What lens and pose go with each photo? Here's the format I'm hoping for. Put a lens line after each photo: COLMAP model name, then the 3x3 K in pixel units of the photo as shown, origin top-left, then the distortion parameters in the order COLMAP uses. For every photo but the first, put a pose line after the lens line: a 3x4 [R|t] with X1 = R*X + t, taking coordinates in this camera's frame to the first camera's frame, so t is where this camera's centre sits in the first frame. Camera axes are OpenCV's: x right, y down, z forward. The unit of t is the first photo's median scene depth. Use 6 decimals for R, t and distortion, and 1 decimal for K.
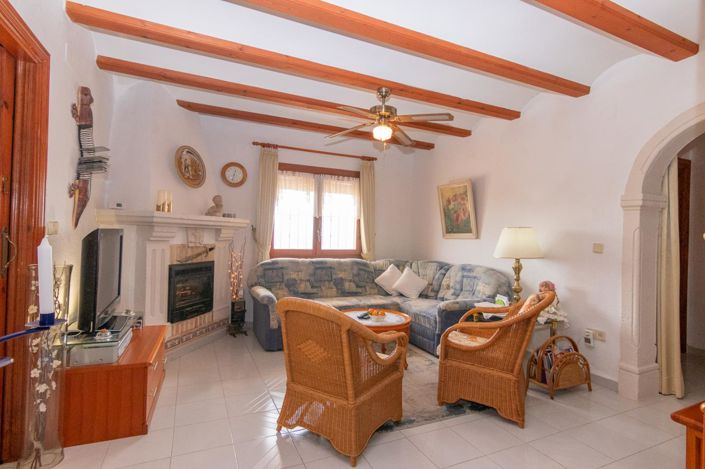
lens RADIAL K [[384.0, 0, 357.5], [0, 384.0, 233.0], [0, 0, 1]] dist [-0.000518, -0.000951]
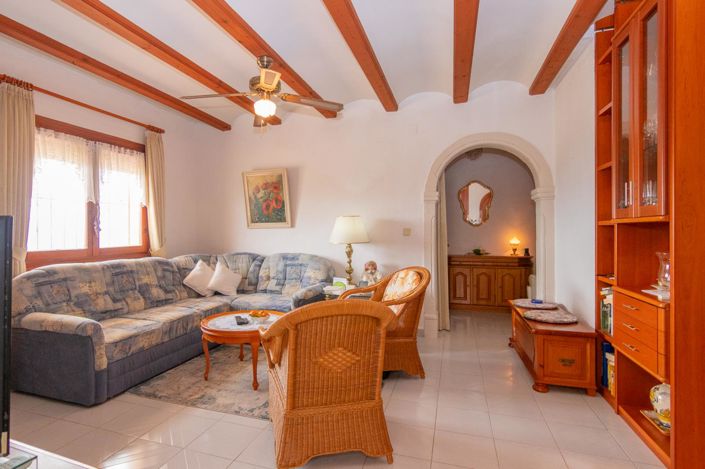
lens RADIAL K [[384.0, 0, 357.5], [0, 384.0, 233.0], [0, 0, 1]] dist [-0.000518, -0.000951]
pose [[0.656755, -0.033882, 0.753342, -0.342847], [0.015222, 0.999382, 0.031677, -0.000442], [-0.753950, -0.009337, 0.656865, 0.192939]]
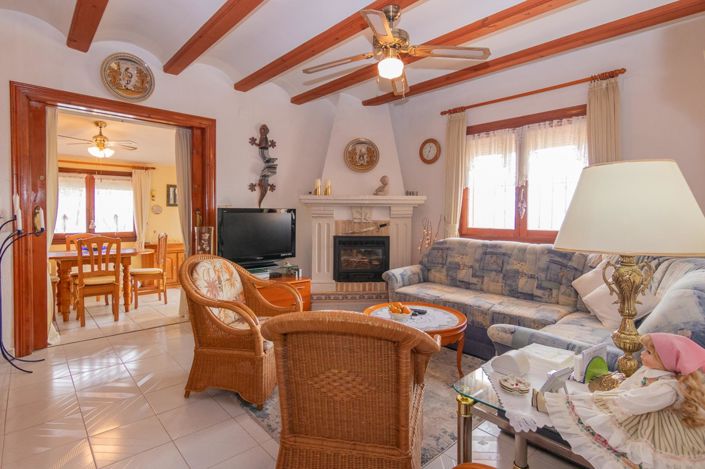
lens RADIAL K [[390.8, 0, 351.2], [0, 390.8, 221.4], [0, 0, 1]] dist [-0.000558, -0.000274]
pose [[0.225977, -0.006313, -0.974112, 0.592074], [0.007395, 0.999961, -0.004765, 0.030394], [0.974105, -0.006127, 0.226015, 0.560591]]
